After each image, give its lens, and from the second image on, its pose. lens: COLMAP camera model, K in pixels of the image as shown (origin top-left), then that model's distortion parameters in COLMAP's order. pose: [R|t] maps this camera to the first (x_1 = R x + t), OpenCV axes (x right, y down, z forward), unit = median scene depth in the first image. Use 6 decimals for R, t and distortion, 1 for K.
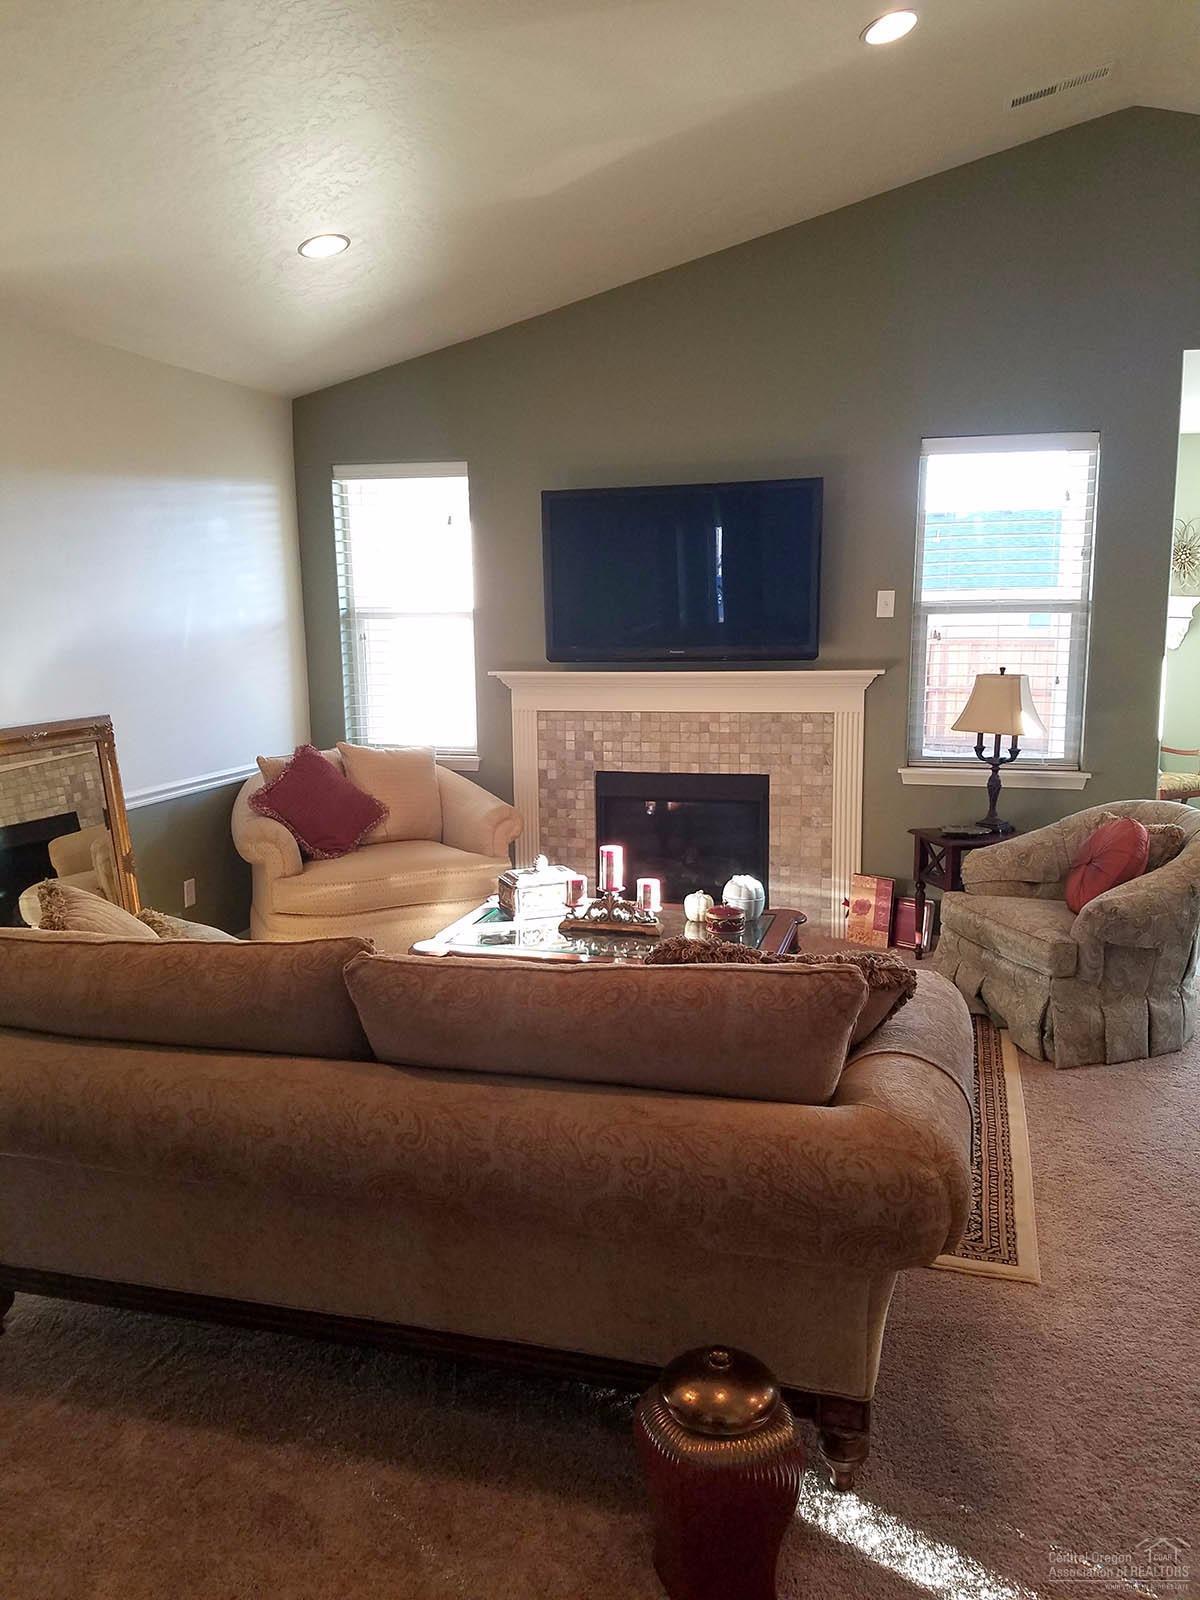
lens RADIAL K [[1245.2, 0, 583.8], [0, 1245.2, 806.7], [0, 0, 1]] dist [0.235973, -0.454288]
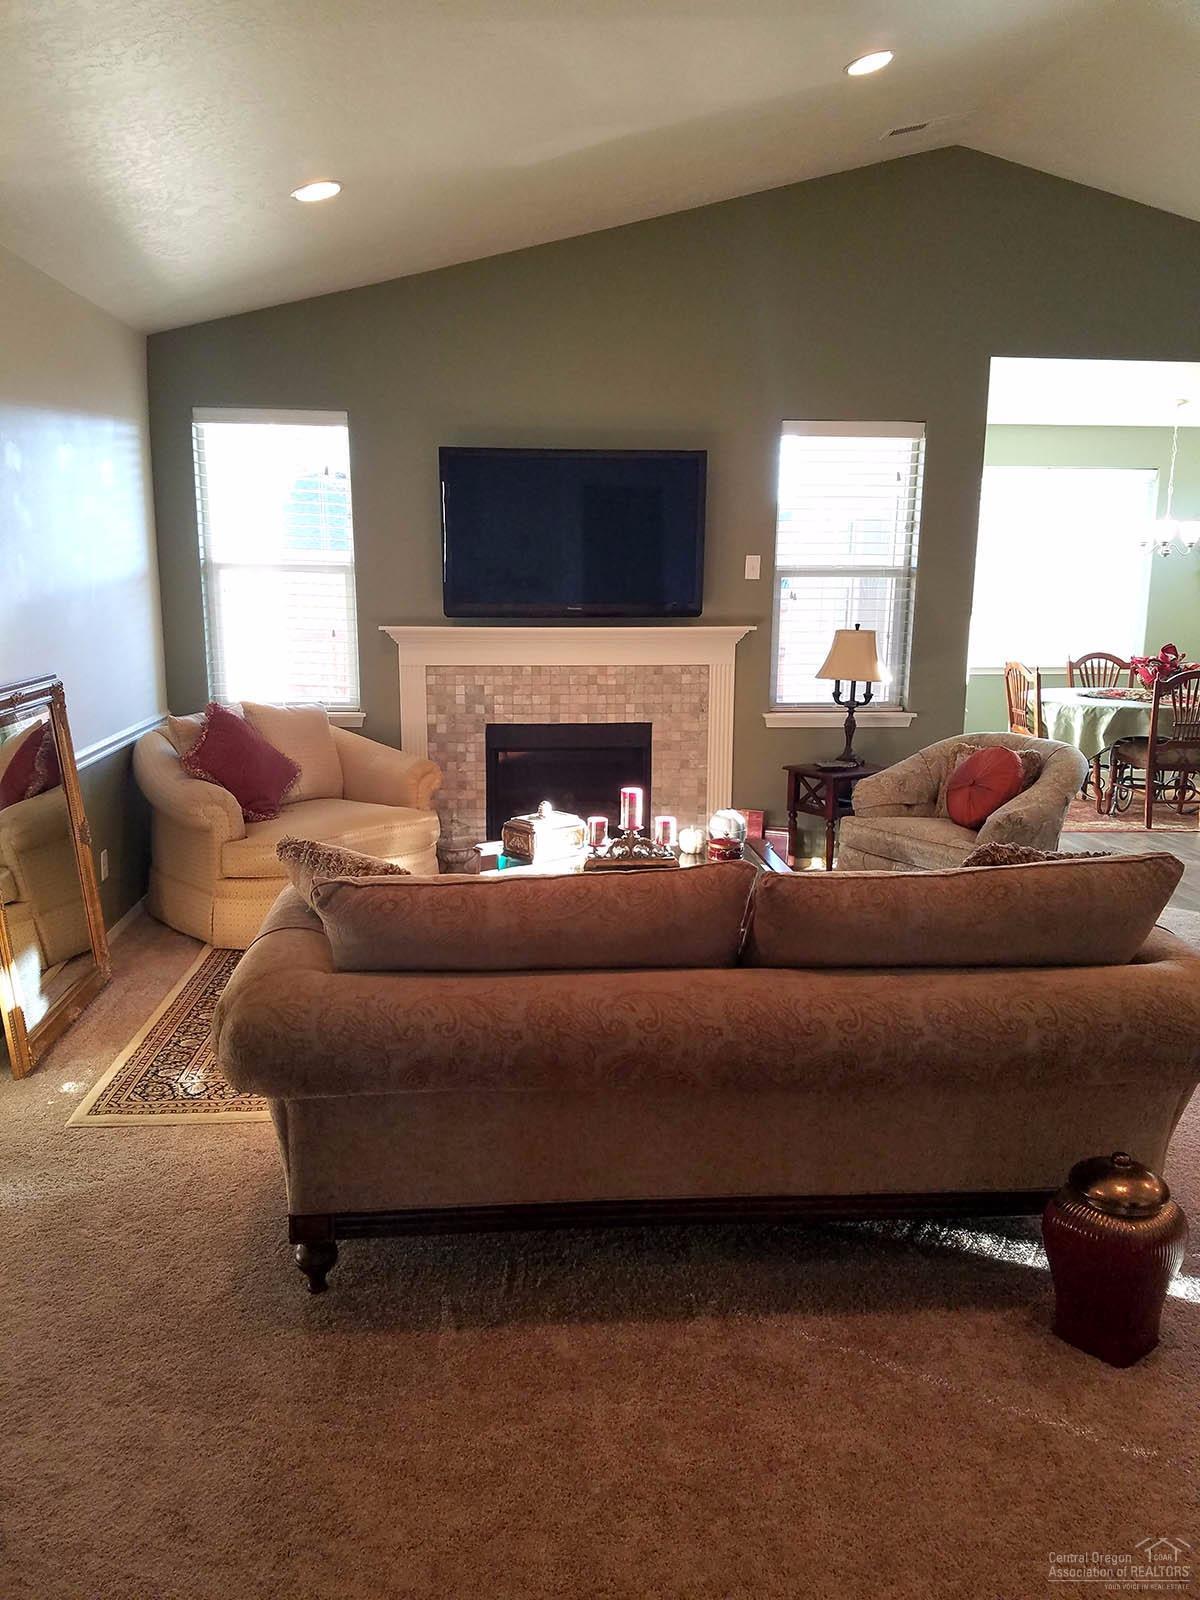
lens RADIAL K [[1245.2, 0, 583.8], [0, 1245.2, 806.7], [0, 0, 1]] dist [0.235973, -0.454288]
pose [[0.935455, -0.050907, 0.349761, -0.310481], [0.039490, 0.998431, 0.039701, 0.002236], [-0.351233, -0.023326, 0.935997, -0.000079]]
